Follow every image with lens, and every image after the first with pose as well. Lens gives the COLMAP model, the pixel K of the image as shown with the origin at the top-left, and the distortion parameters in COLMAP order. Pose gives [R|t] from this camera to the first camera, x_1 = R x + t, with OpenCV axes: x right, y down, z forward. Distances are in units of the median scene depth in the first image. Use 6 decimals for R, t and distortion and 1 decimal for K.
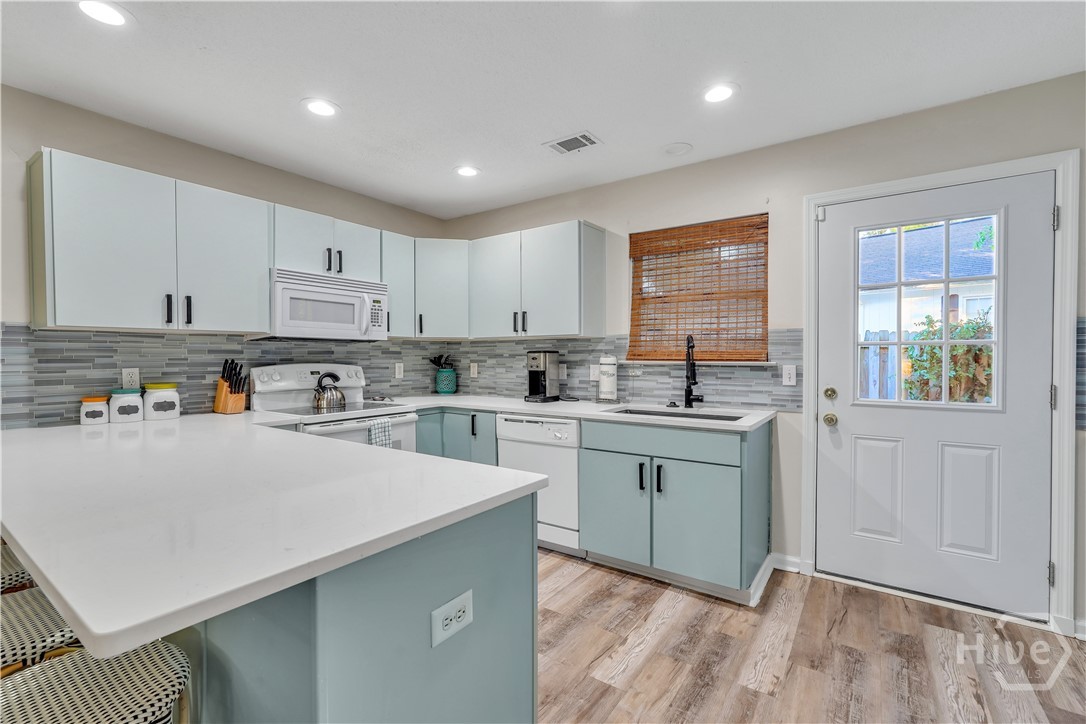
lens RADIAL K [[477.2, 0, 541.4], [0, 477.2, 363.0], [0, 0, 1]] dist [-0.015205, 0.007902]
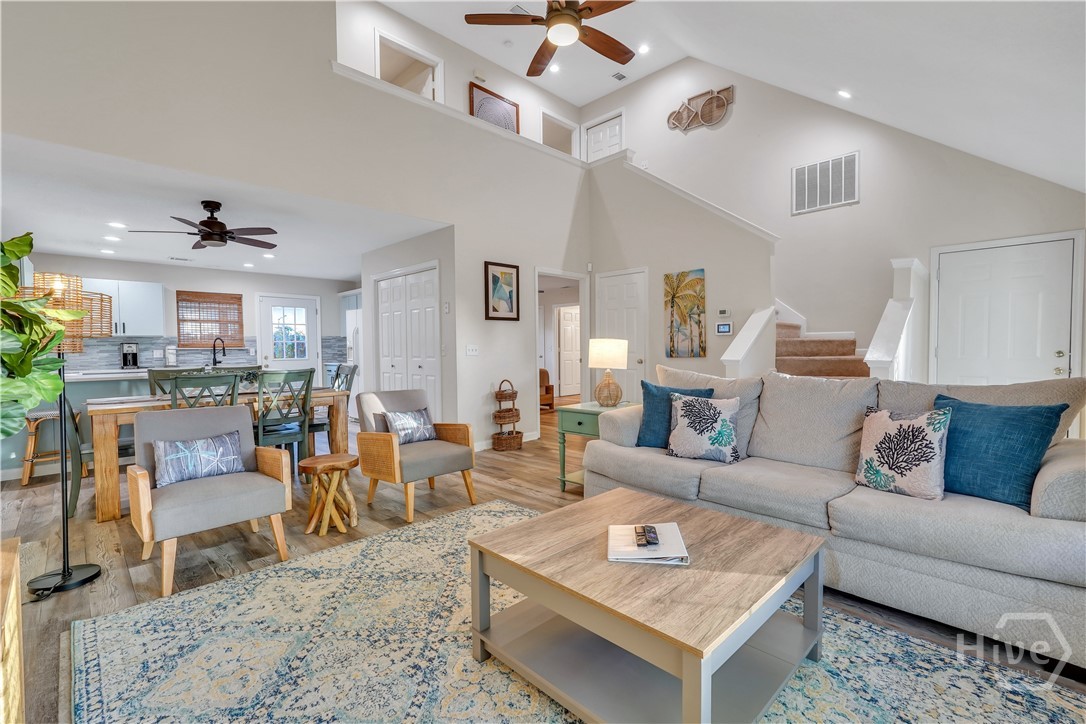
lens RADIAL K [[477.2, 0, 541.4], [0, 477.2, 363.0], [0, 0, 1]] dist [-0.015205, 0.007902]
pose [[0.182772, -0.035501, 0.982514, -2.006150], [0.021990, 0.999245, 0.032015, 0.037829], [-0.982909, 0.015754, 0.183415, -1.271781]]
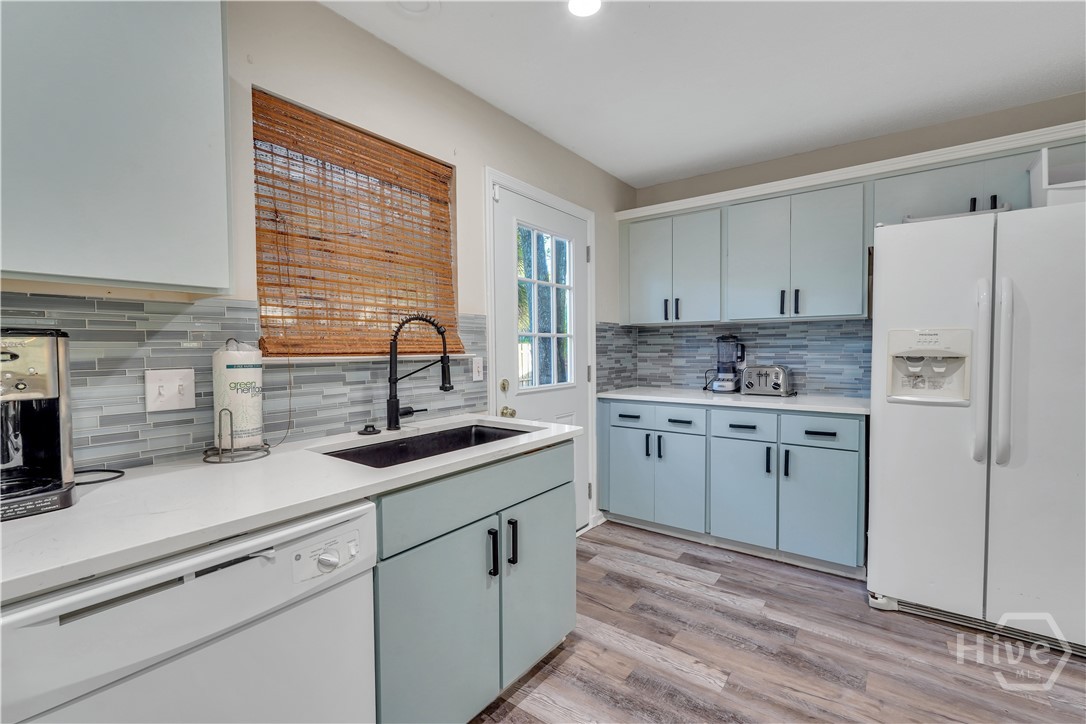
lens RADIAL K [[477.2, 0, 541.4], [0, 477.2, 363.0], [0, 0, 1]] dist [-0.015205, 0.007902]
pose [[0.028541, -0.031028, 0.999111, -0.331842], [0.022618, 0.999282, 0.030387, -0.008532], [-0.999337, 0.021730, 0.029222, 0.847138]]
